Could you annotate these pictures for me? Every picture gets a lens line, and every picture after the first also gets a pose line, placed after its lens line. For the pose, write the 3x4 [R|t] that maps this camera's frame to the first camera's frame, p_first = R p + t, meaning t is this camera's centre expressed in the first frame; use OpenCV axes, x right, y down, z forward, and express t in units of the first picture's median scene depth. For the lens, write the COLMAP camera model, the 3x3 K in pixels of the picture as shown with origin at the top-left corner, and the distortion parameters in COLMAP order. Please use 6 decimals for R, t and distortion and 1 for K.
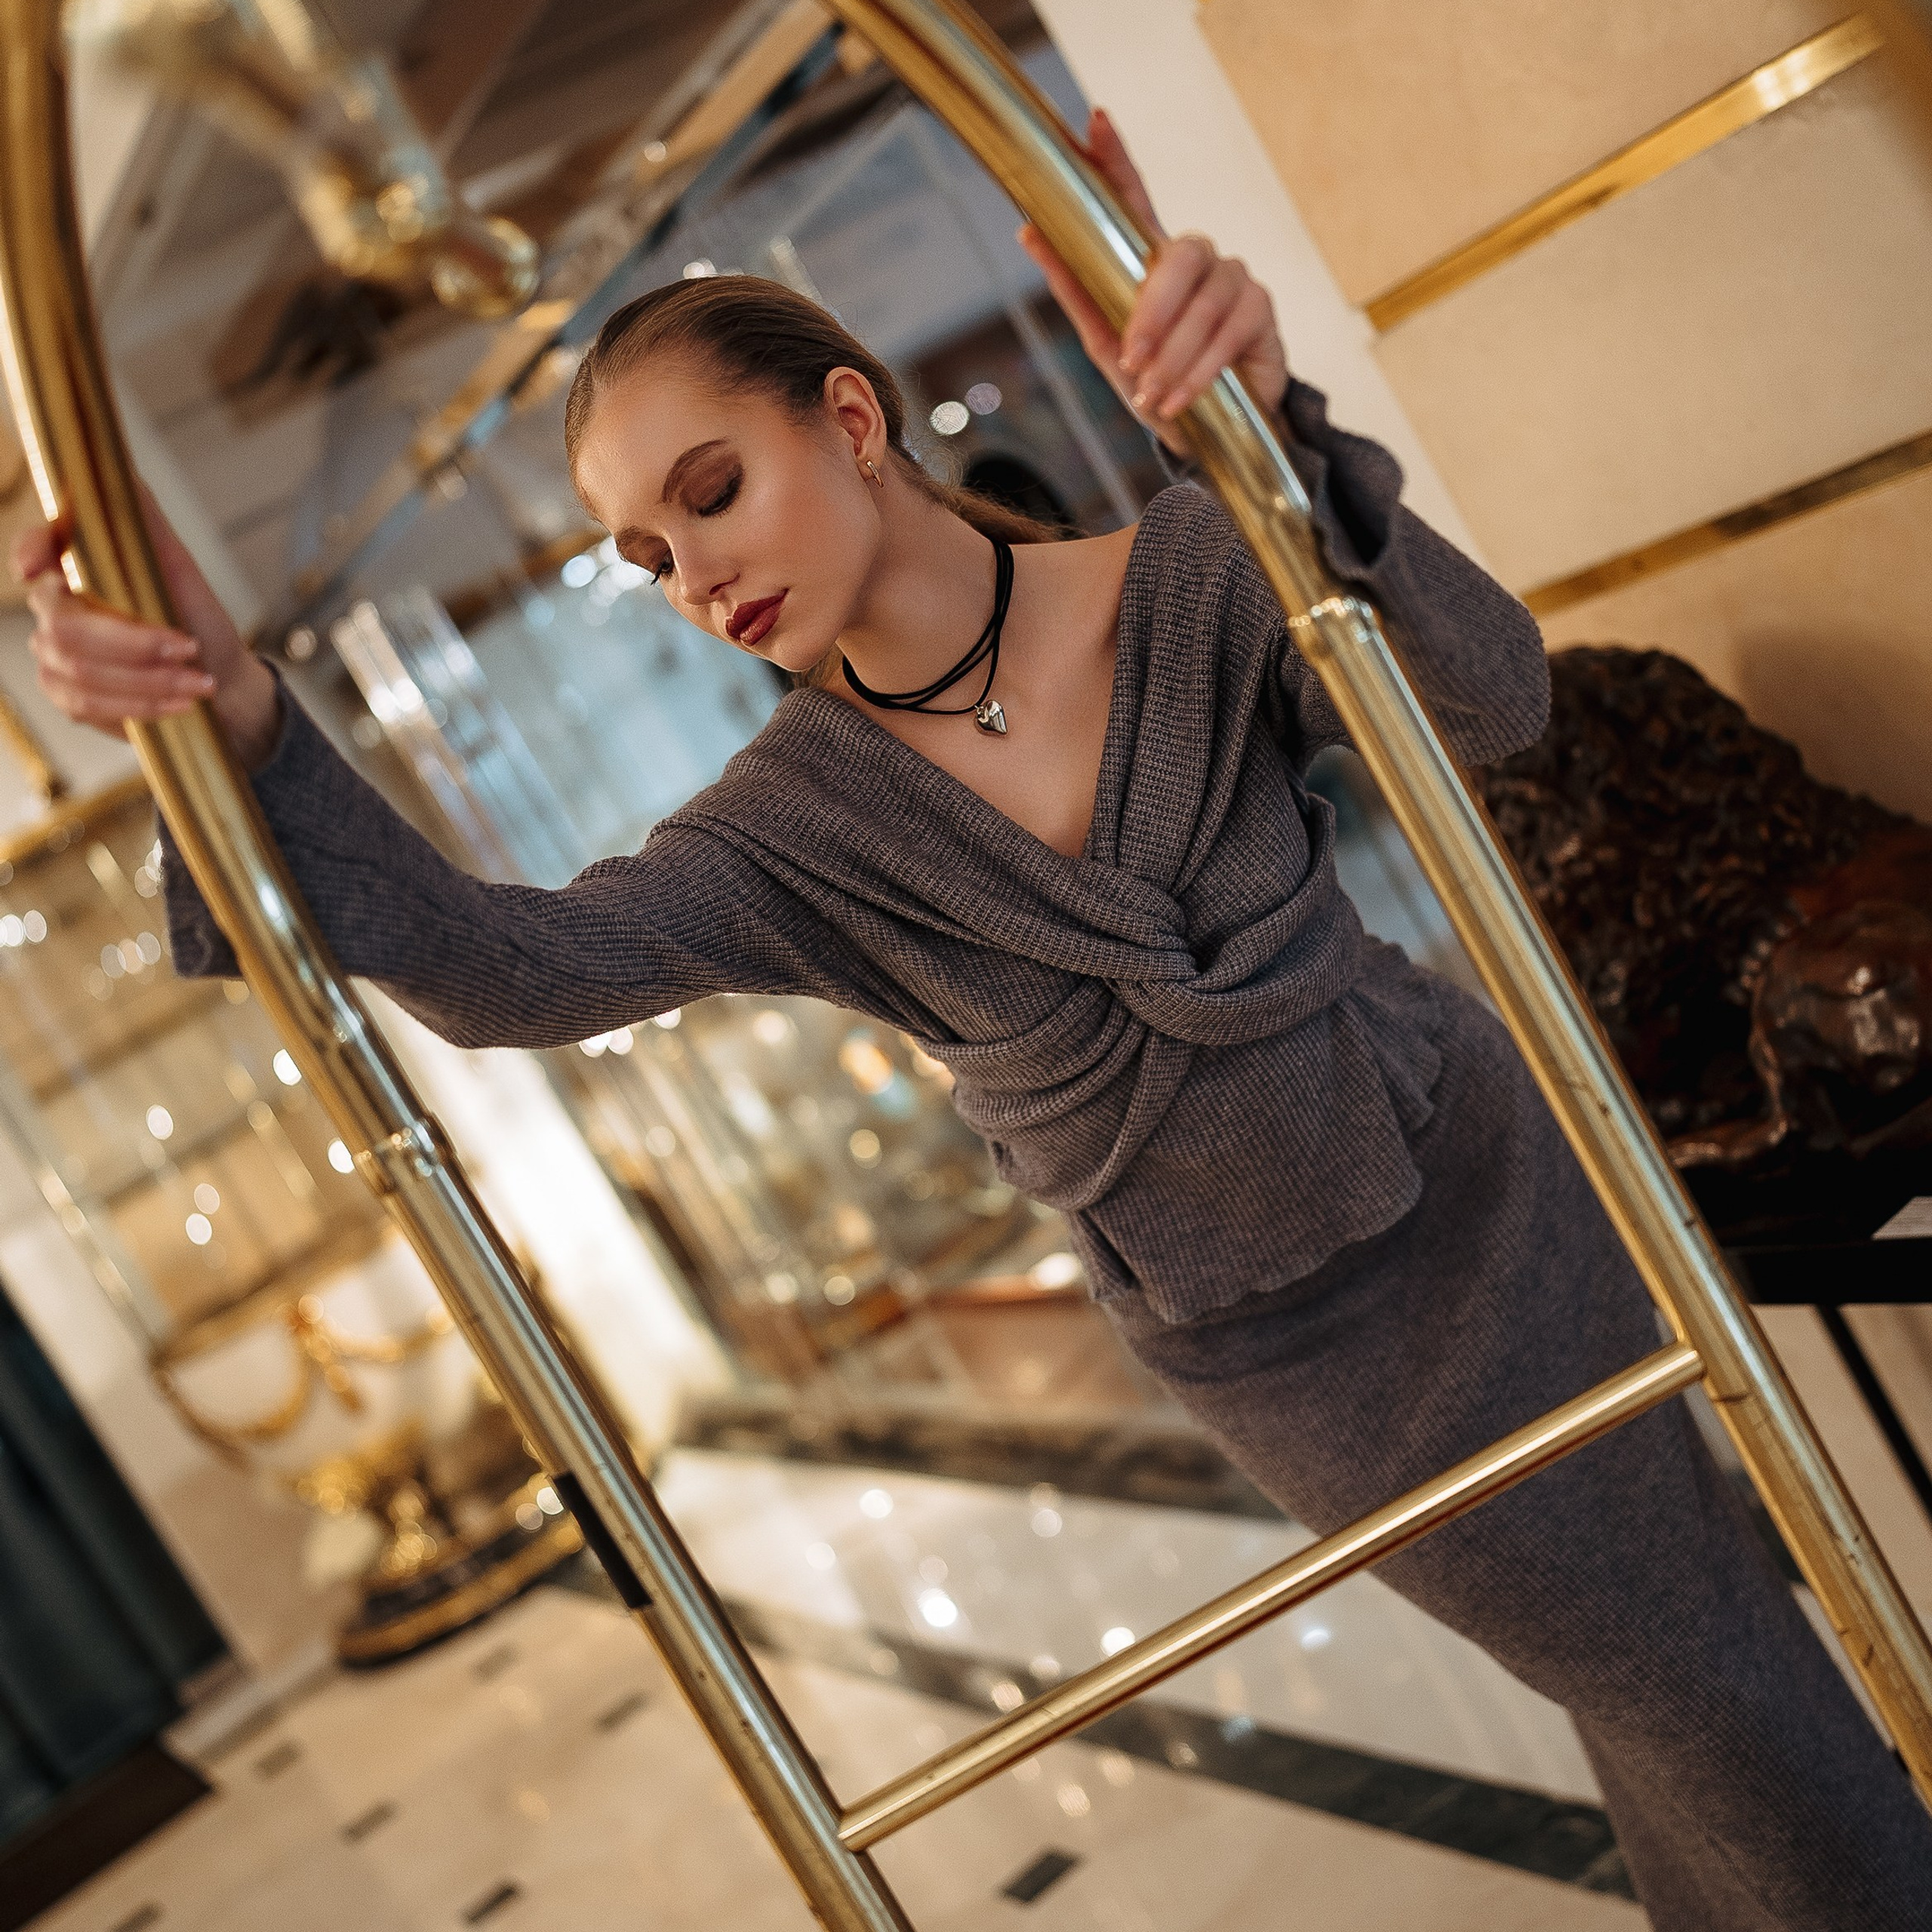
lens RADIAL K [[2778.9, 0, 936.3], [0, 2778.9, 970.7], [0, 0, 1]] dist [-0.000465, 0.010455]
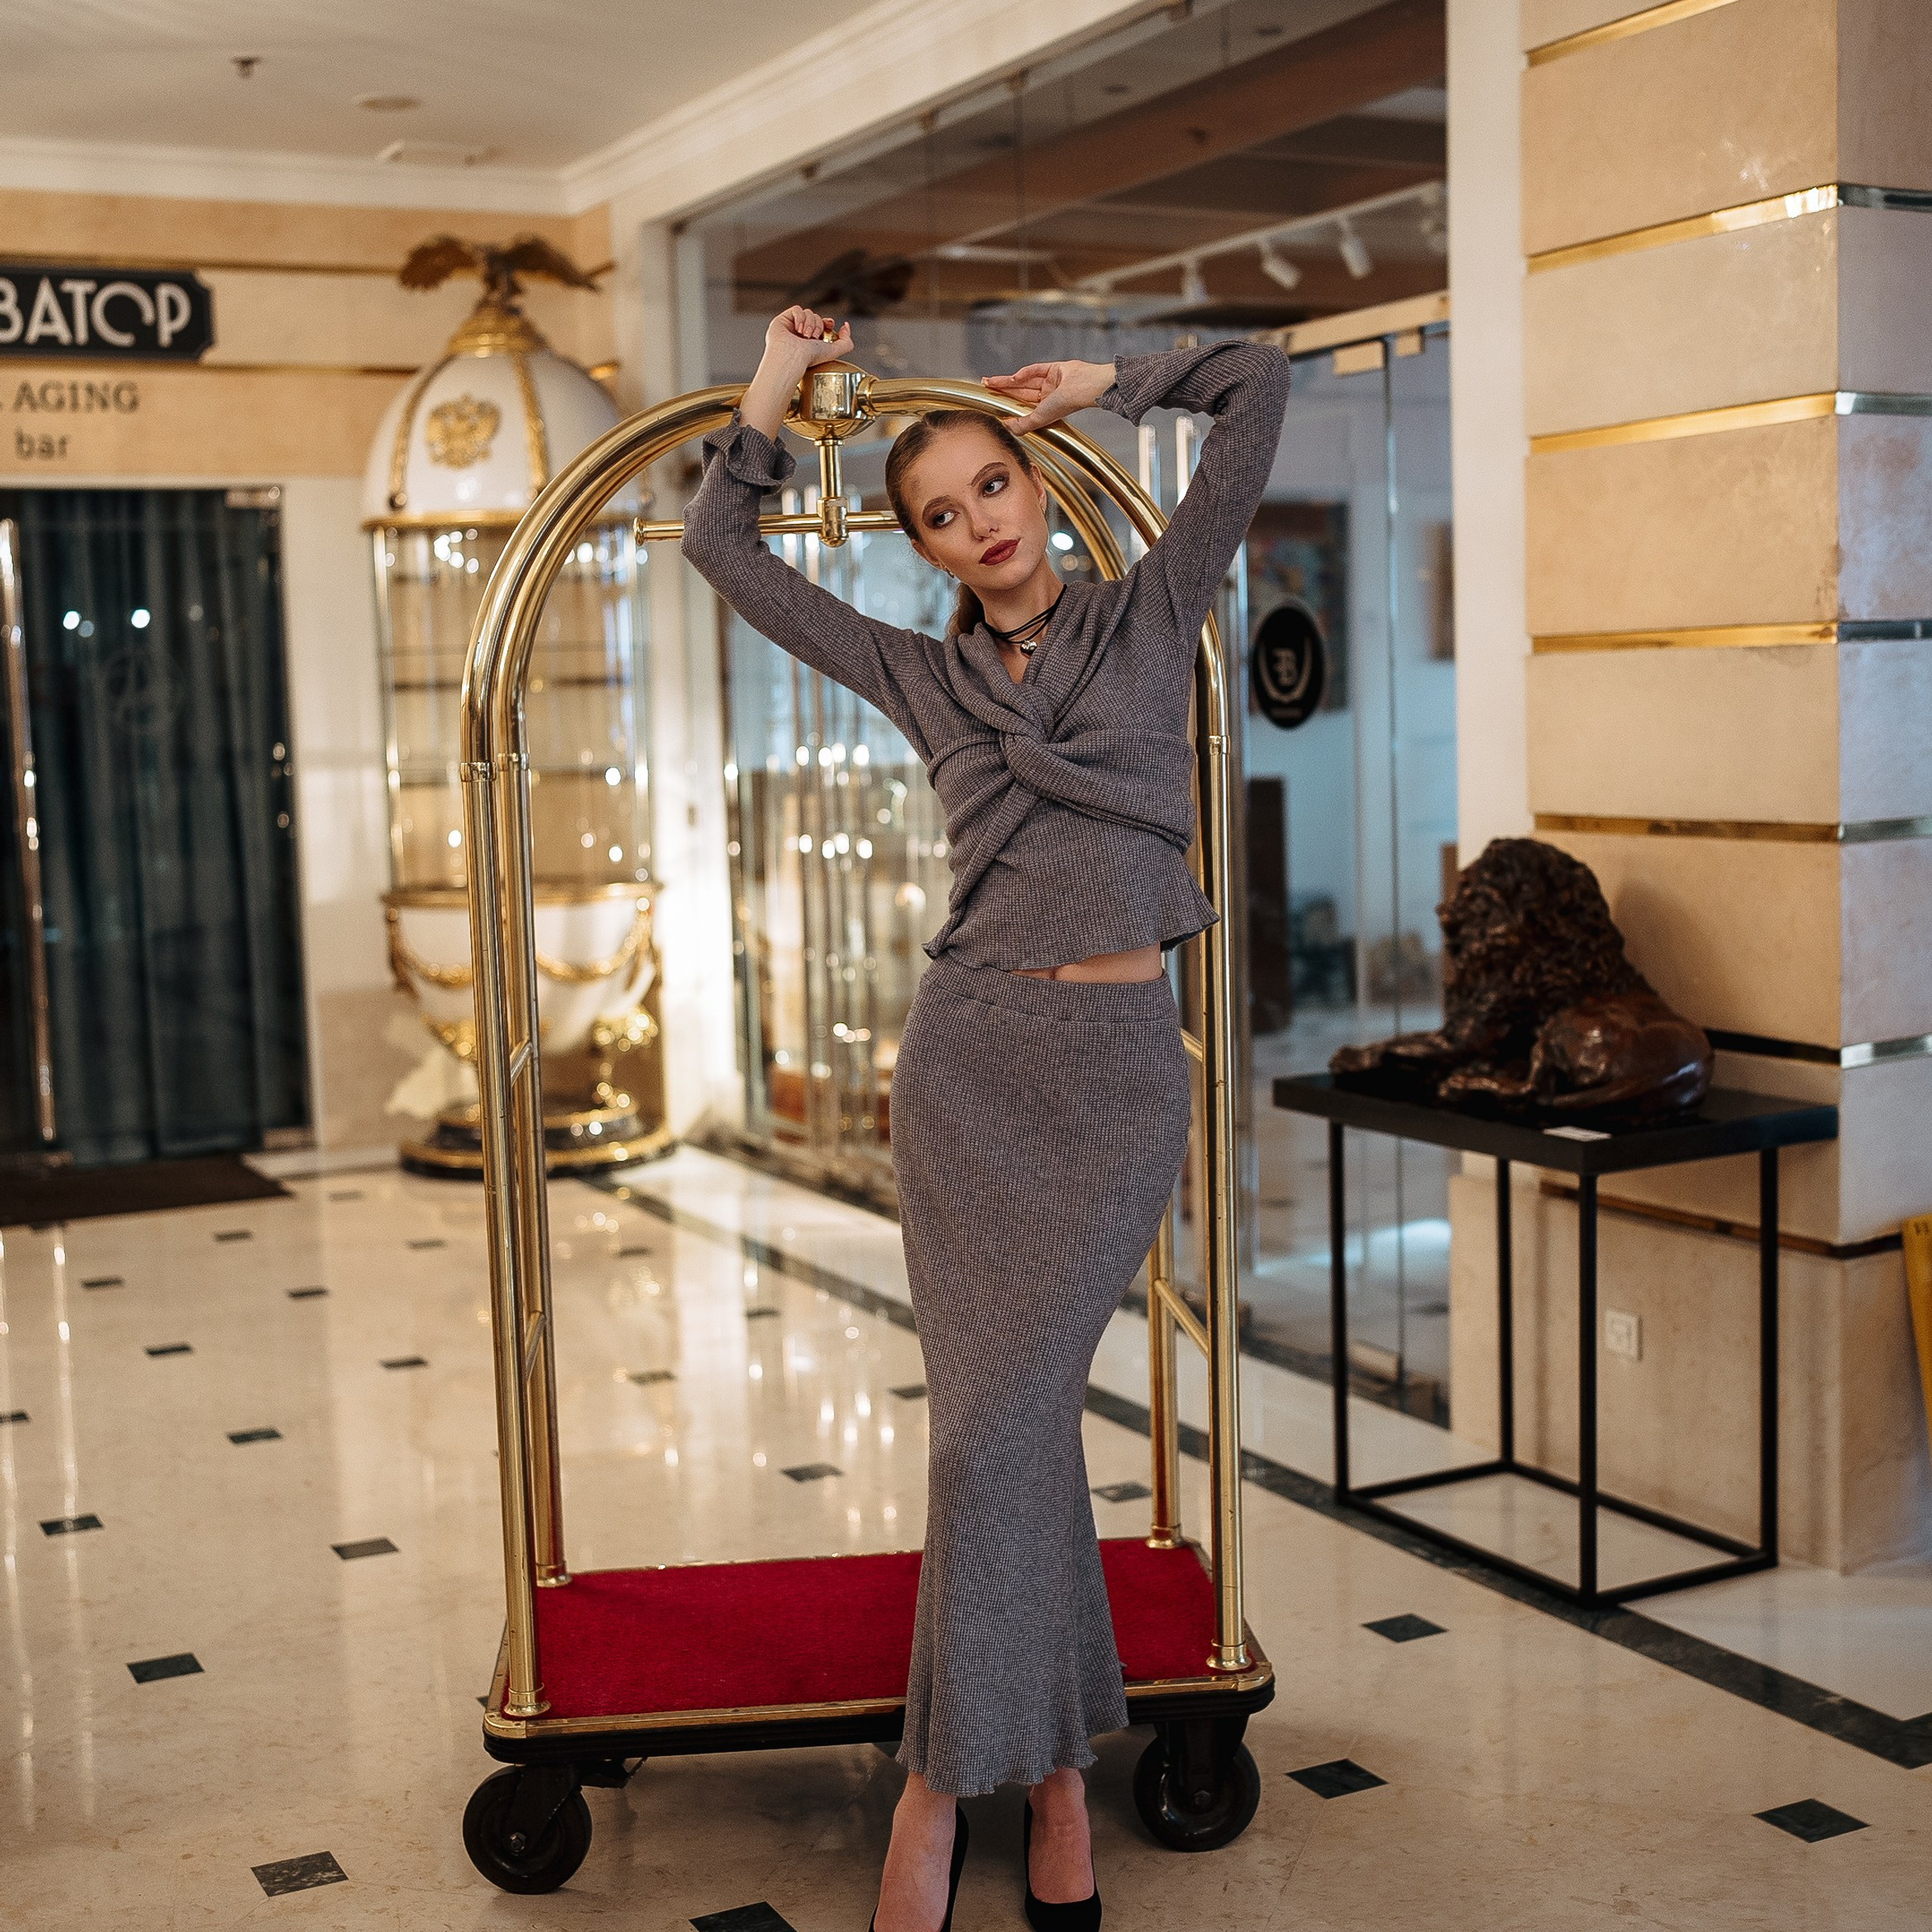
lens RADIAL K [[2778.9, 0, 936.3], [0, 2778.9, 970.7], [0, 0, 1]] dist [-0.000465, 0.010455]
pose [[0.884369, 0.466337, 0.020512, -0.209075], [-0.465734, 0.884471, -0.028315, 0.309568], [-0.031346, 0.015488, 0.999389, -1.321414]]
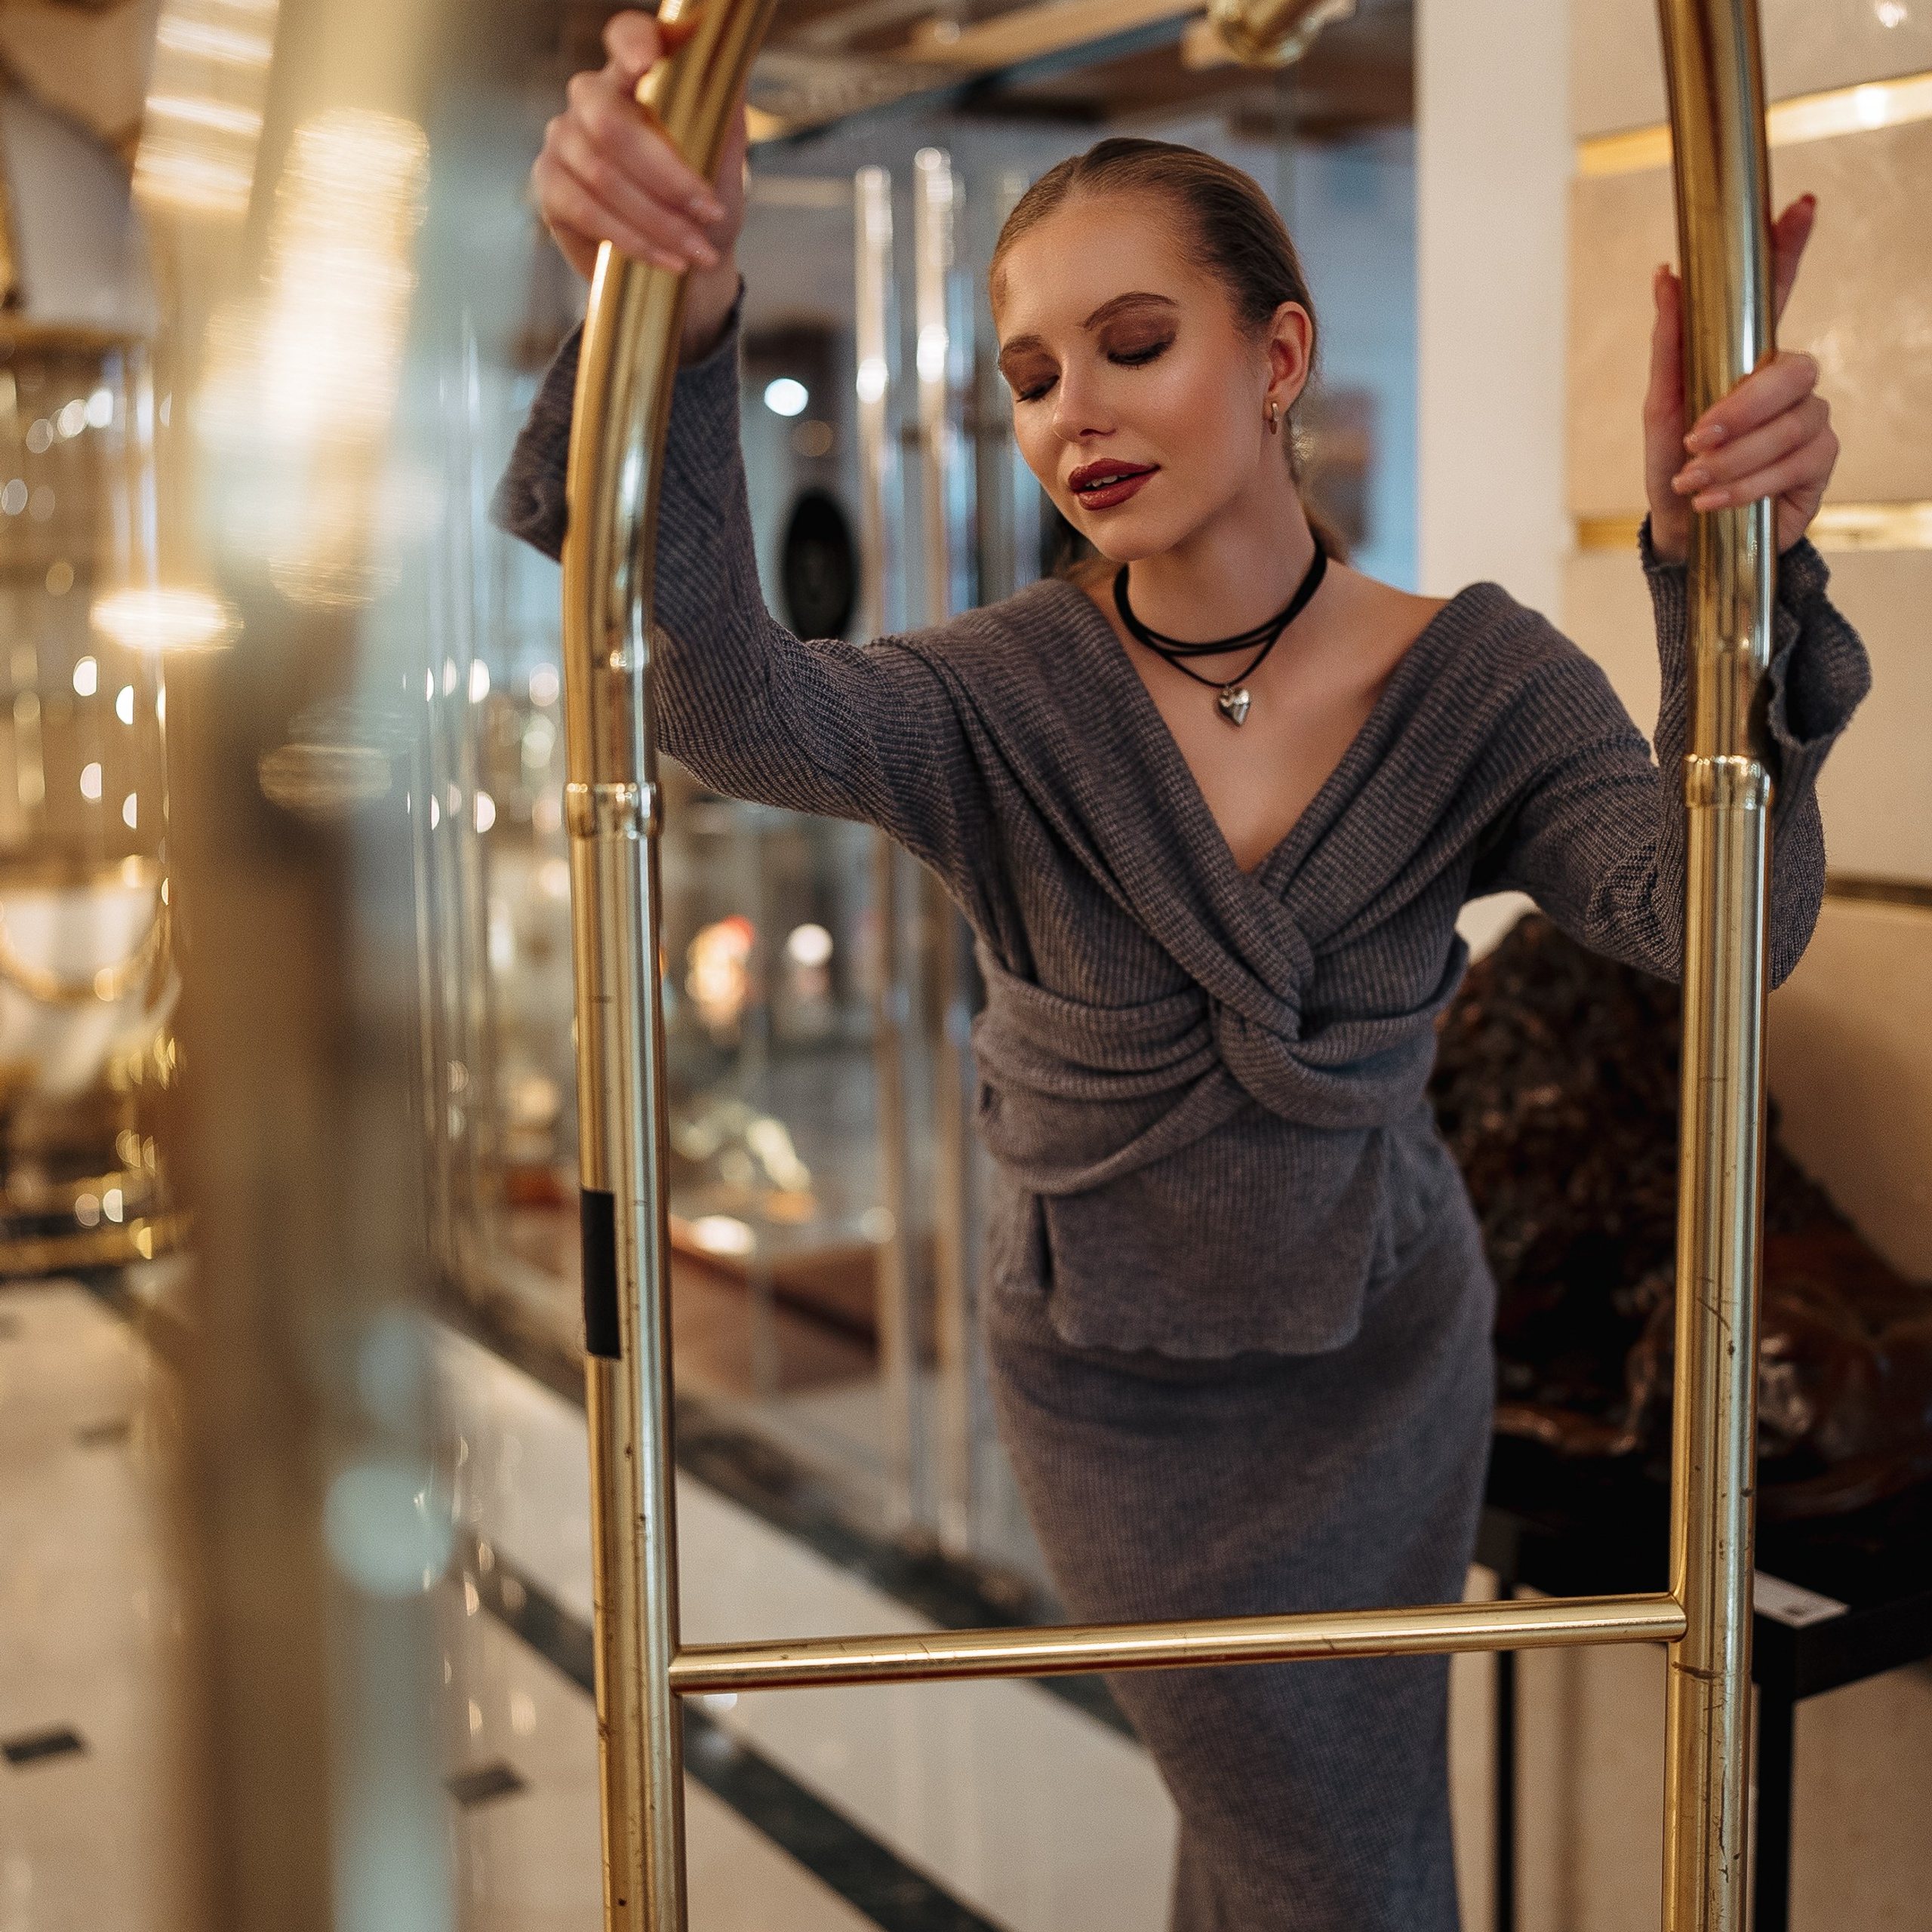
lens RADIAL K [[2740.0, 0, 971.3], [0, 2740.0, 1070.5], [0, 0, 1]] dist [0.546441, -2.710608]
pose [[0.875117, 0.462655, 0.141848, -0.139554], [-0.466069, 0.884690, -0.010161, 0.074876], [-0.130193, -0.057219, 0.989836, 0.045645]]
